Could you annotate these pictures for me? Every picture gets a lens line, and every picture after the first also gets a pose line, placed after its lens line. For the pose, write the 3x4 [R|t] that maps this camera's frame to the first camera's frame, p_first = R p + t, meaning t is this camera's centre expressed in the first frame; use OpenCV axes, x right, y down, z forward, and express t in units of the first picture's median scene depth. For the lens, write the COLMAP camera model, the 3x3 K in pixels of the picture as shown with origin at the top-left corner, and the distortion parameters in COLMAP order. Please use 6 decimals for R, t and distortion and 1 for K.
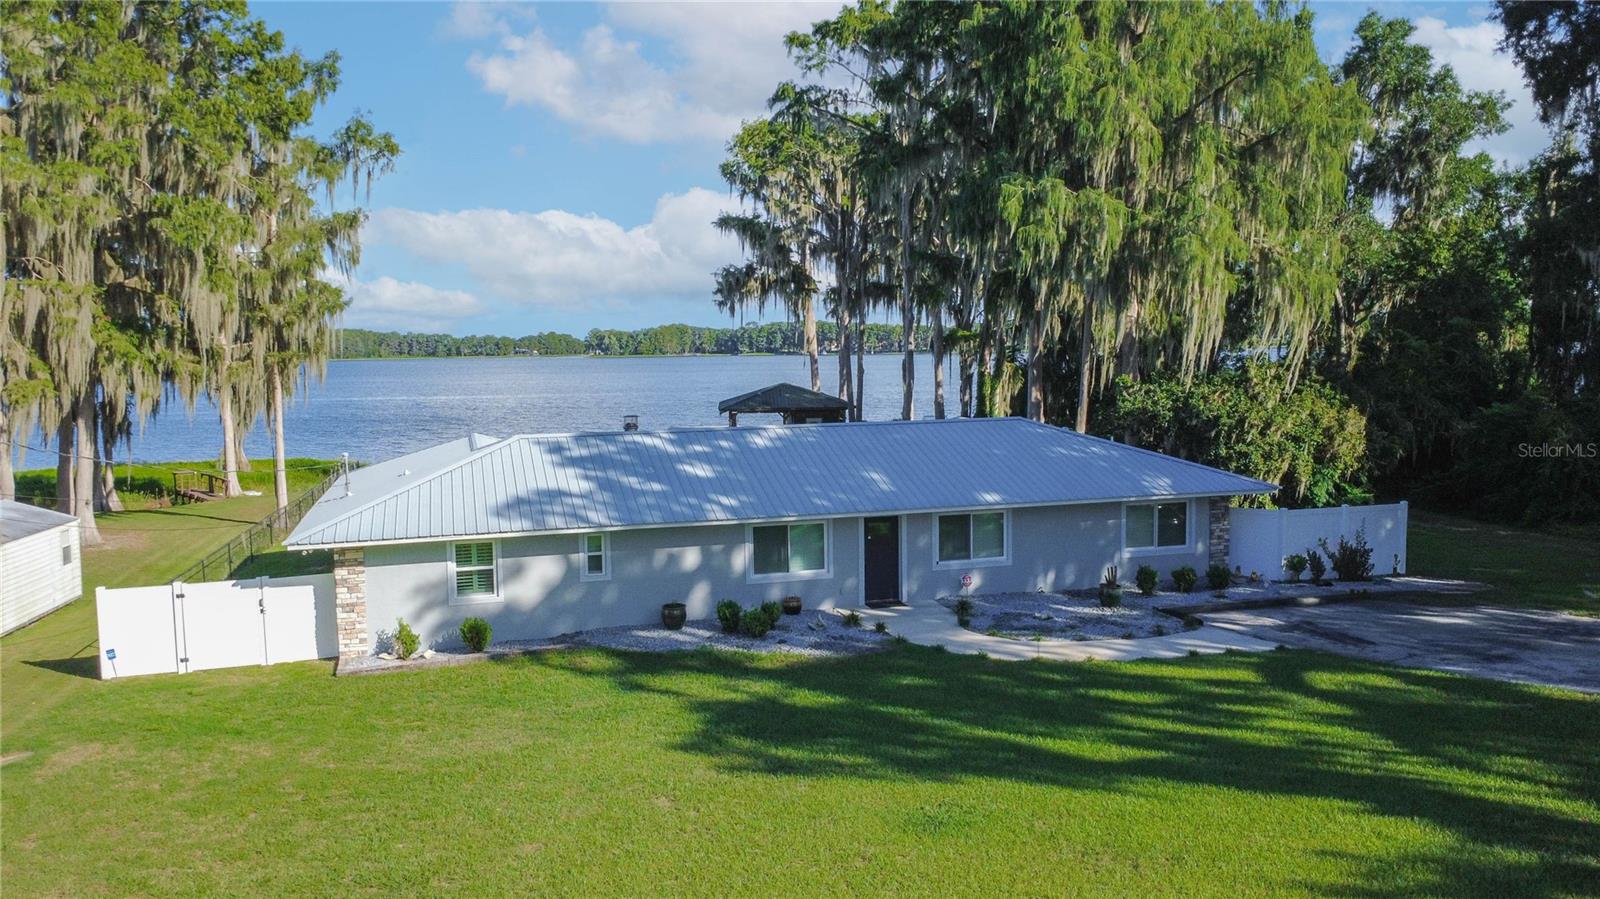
lens RADIAL K [[1208.8, 0, 808.5], [0, 1208.8, 451.8], [0, 0, 1]] dist [0.009610, -0.001671]
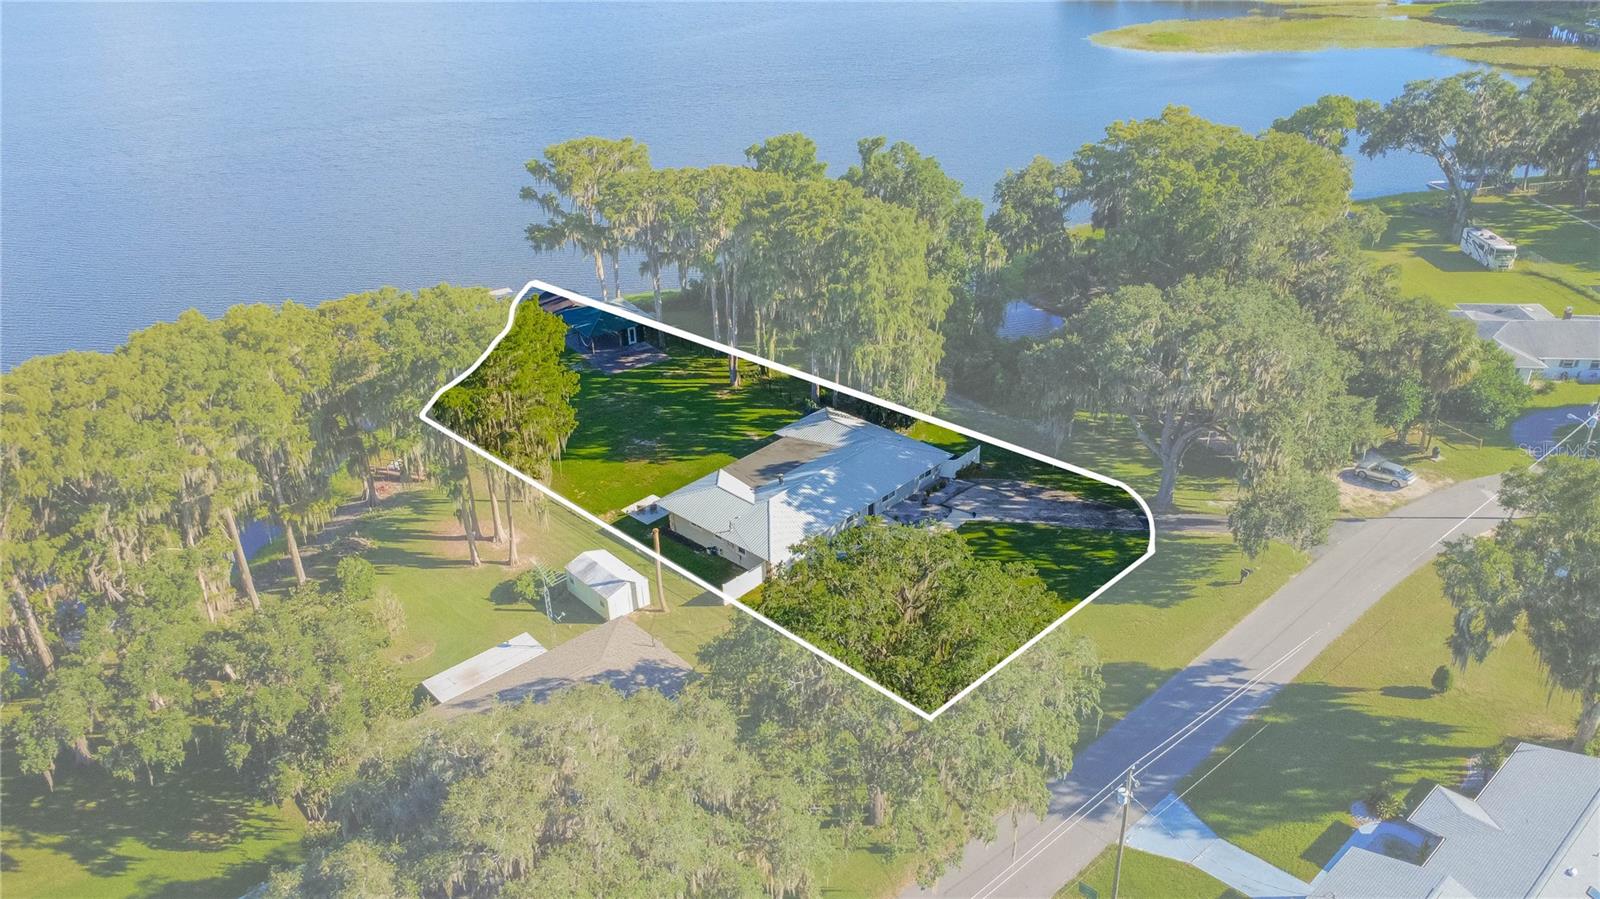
lens RADIAL K [[1168.6, 0, 800.0], [0, 1168.6, 449.5], [0, 0, 1]] dist [0.006342, -0.000546]
pose [[0.861675, -0.240419, 0.446894, -1.577895], [0.052237, 0.917994, 0.393140, -1.396790], [-0.504764, -0.315414, 0.803571, -1.548107]]
